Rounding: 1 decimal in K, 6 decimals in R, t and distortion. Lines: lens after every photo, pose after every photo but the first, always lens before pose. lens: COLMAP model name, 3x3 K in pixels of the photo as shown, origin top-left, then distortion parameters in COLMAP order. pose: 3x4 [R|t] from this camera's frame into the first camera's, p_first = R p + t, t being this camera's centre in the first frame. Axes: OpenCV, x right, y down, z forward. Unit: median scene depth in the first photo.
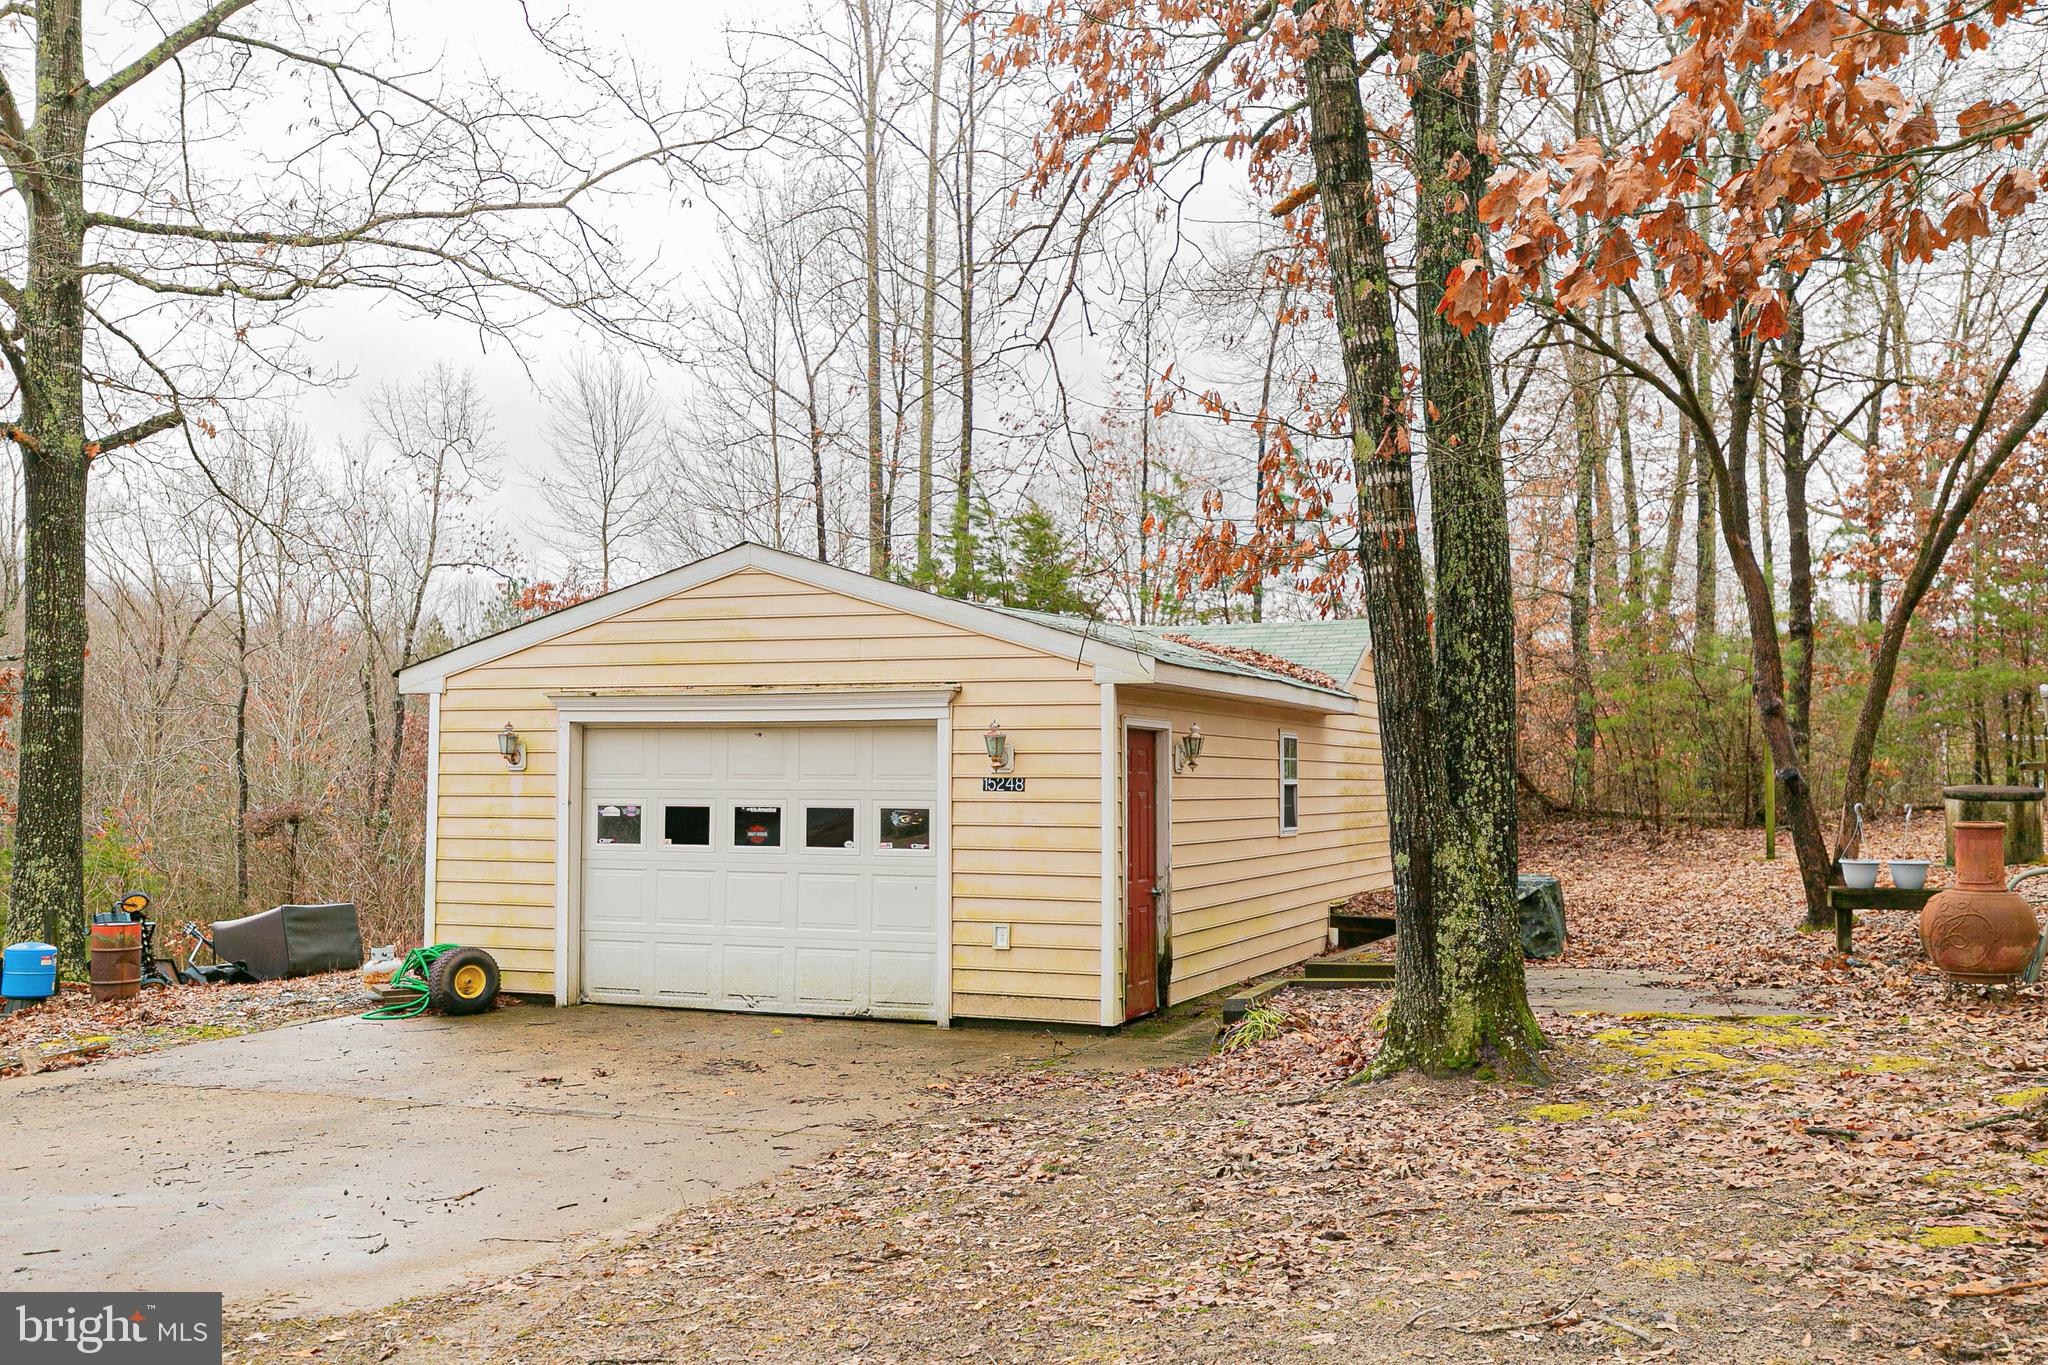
lens RADIAL K [[1959.4, 0, 1024.0], [0, 1959.4, 682.5], [0, 0, 1]] dist [-0.002486, 0.002493]
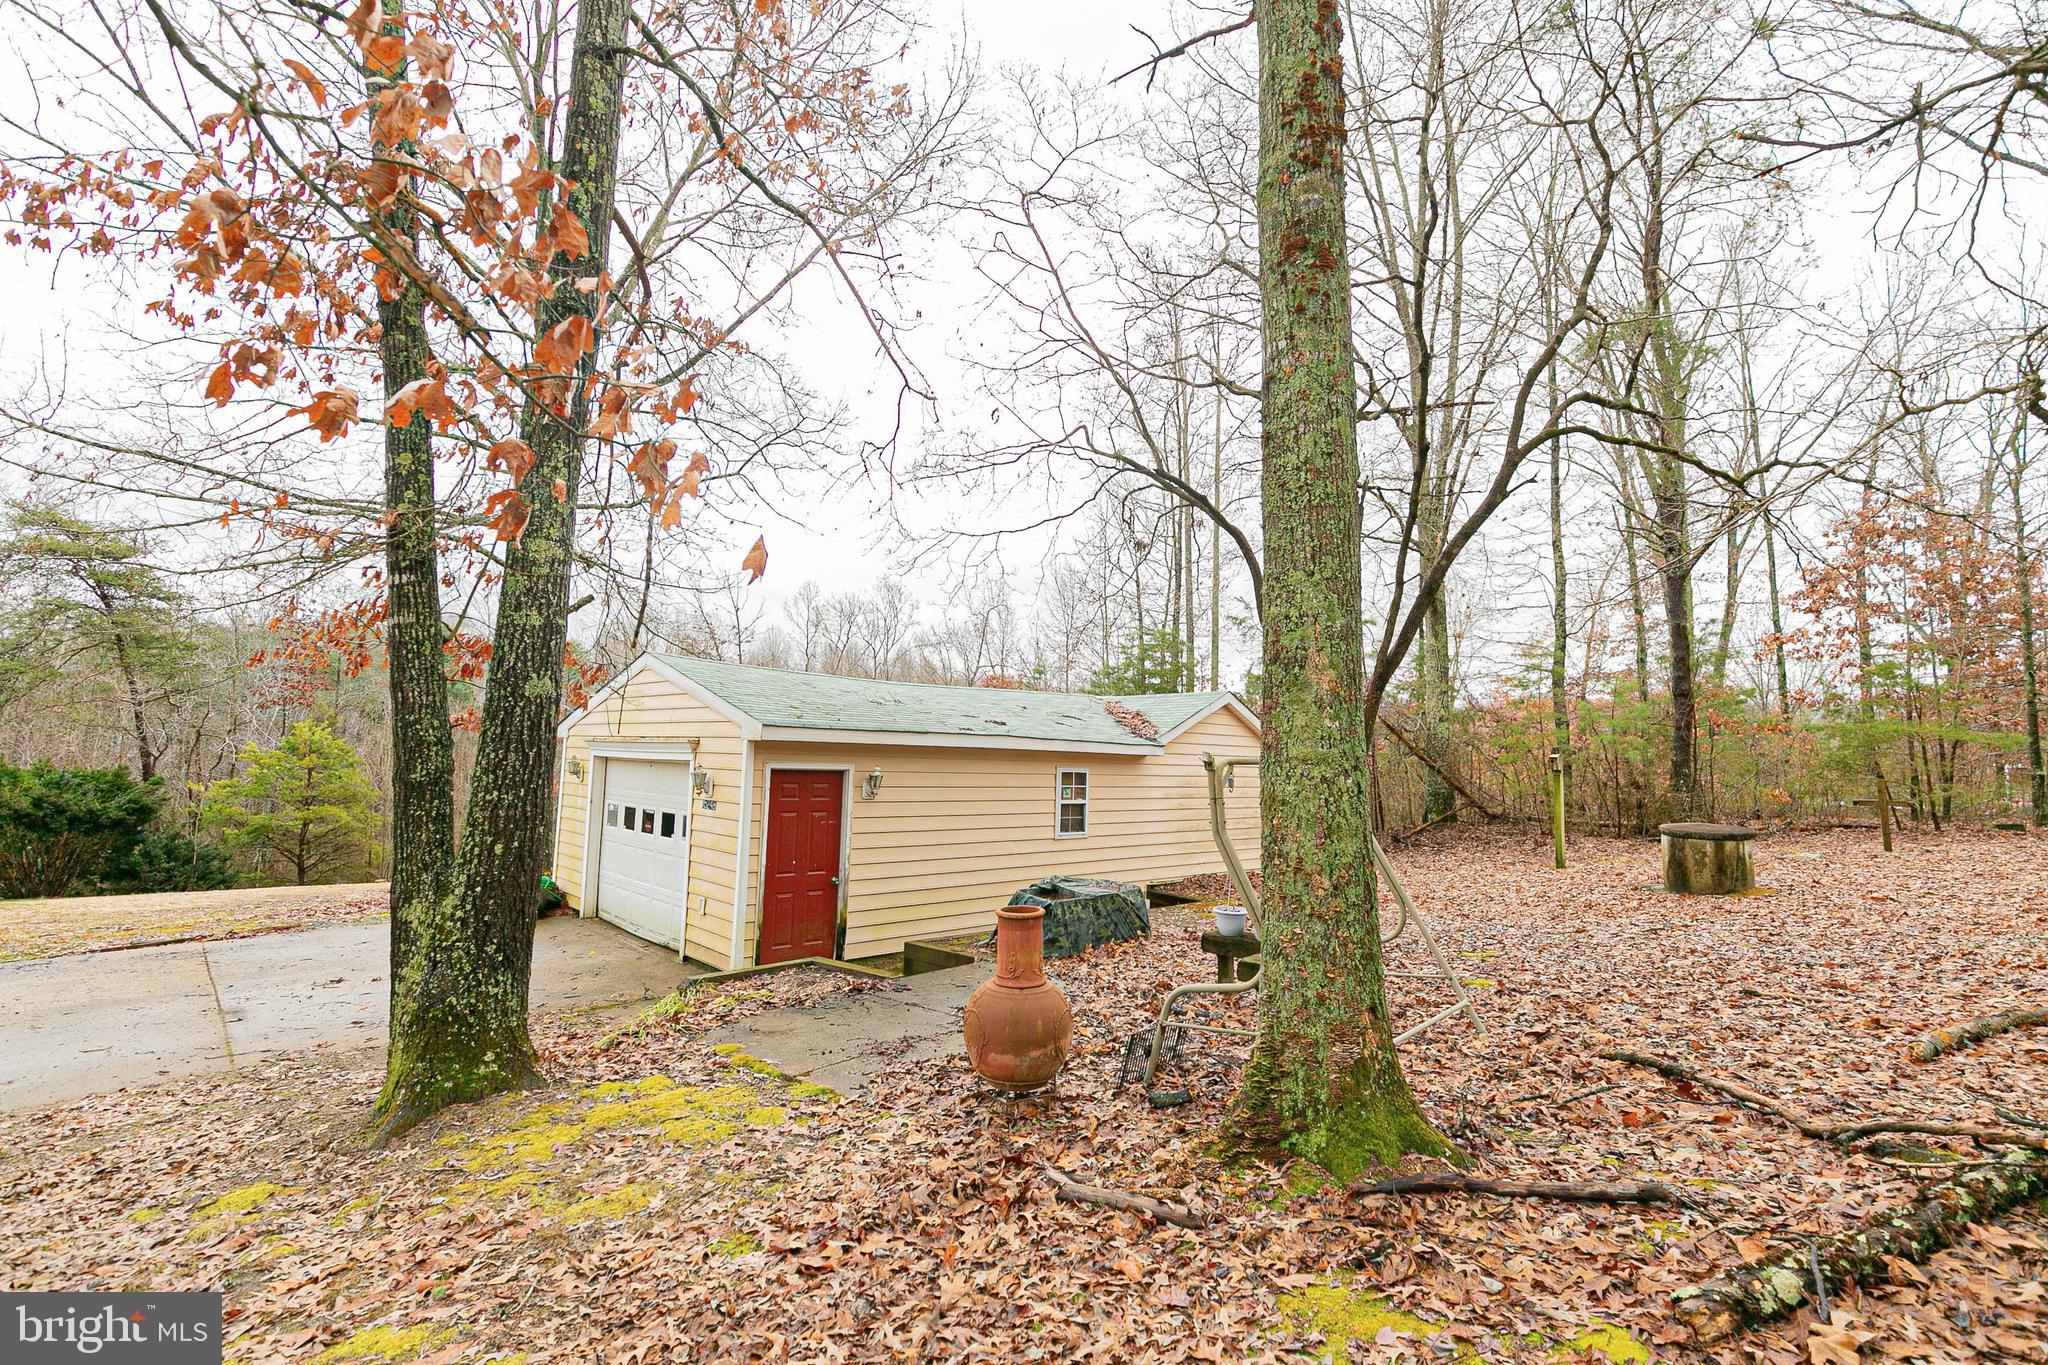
lens RADIAL K [[918.7, 0, 1024.0], [0, 918.7, 682.5], [0, 0, 1]] dist [0.003432, 0.000293]
pose [[0.906739, -0.014045, -0.421458, 0.487187], [-0.003084, 0.999198, -0.039934, -0.014678], [0.421681, 0.037510, 0.905968, 0.427369]]
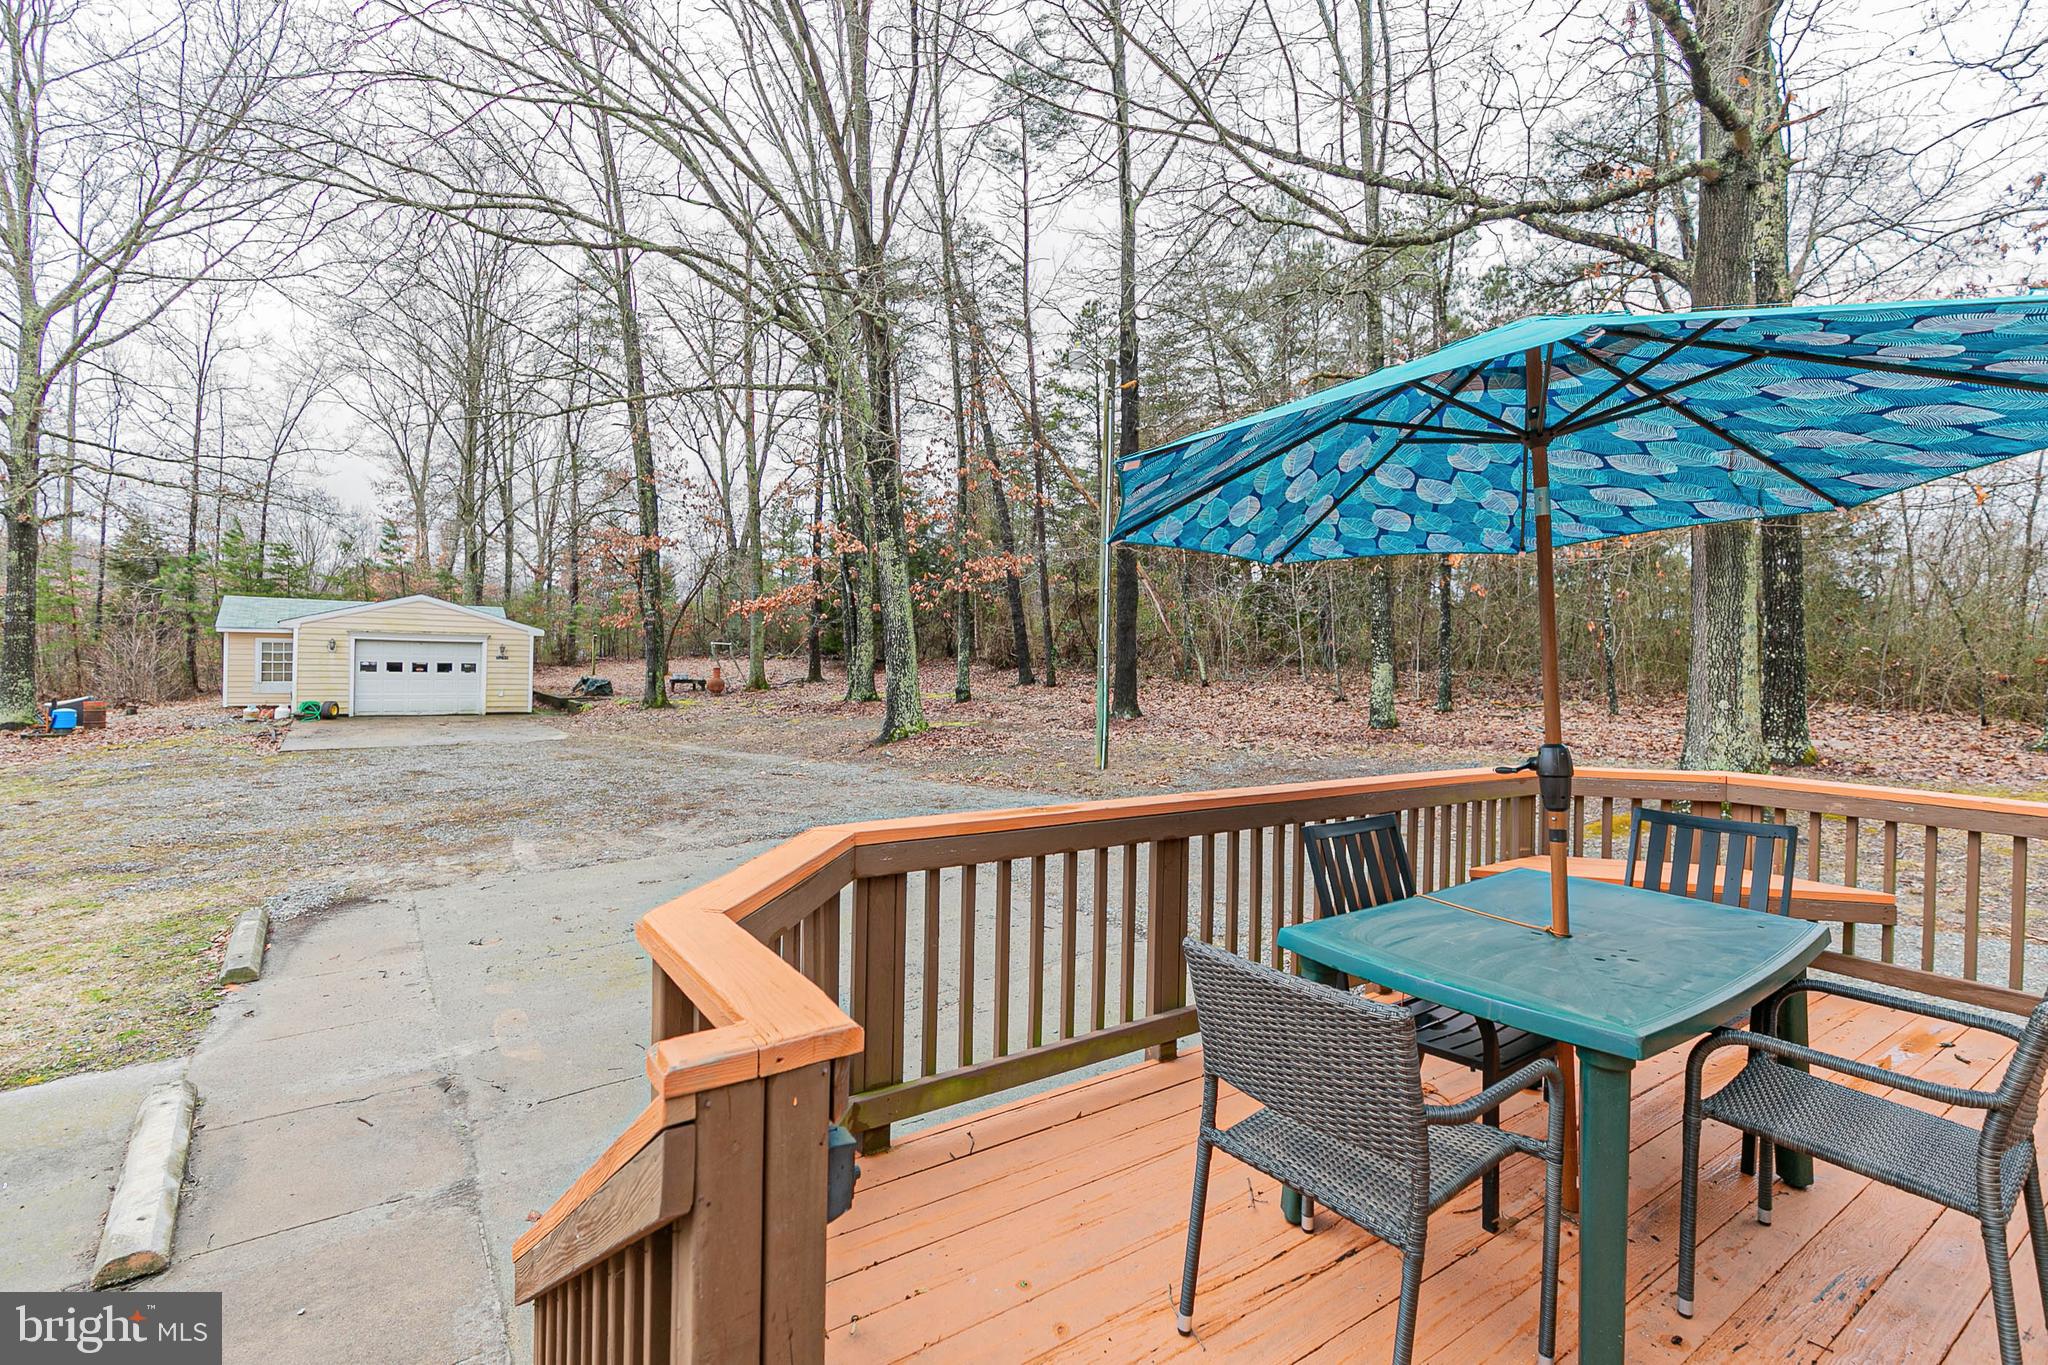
lens RADIAL K [[922.2, 0, 1014.2], [0, 922.2, 655.4], [0, 0, 1]] dist [0.000967, 0.000102]
pose [[0.544566, 0.008717, 0.838673, -1.047366], [-0.065065, 0.997372, 0.031882, -0.086933], [-0.836190, -0.071930, 0.543702, -0.991010]]
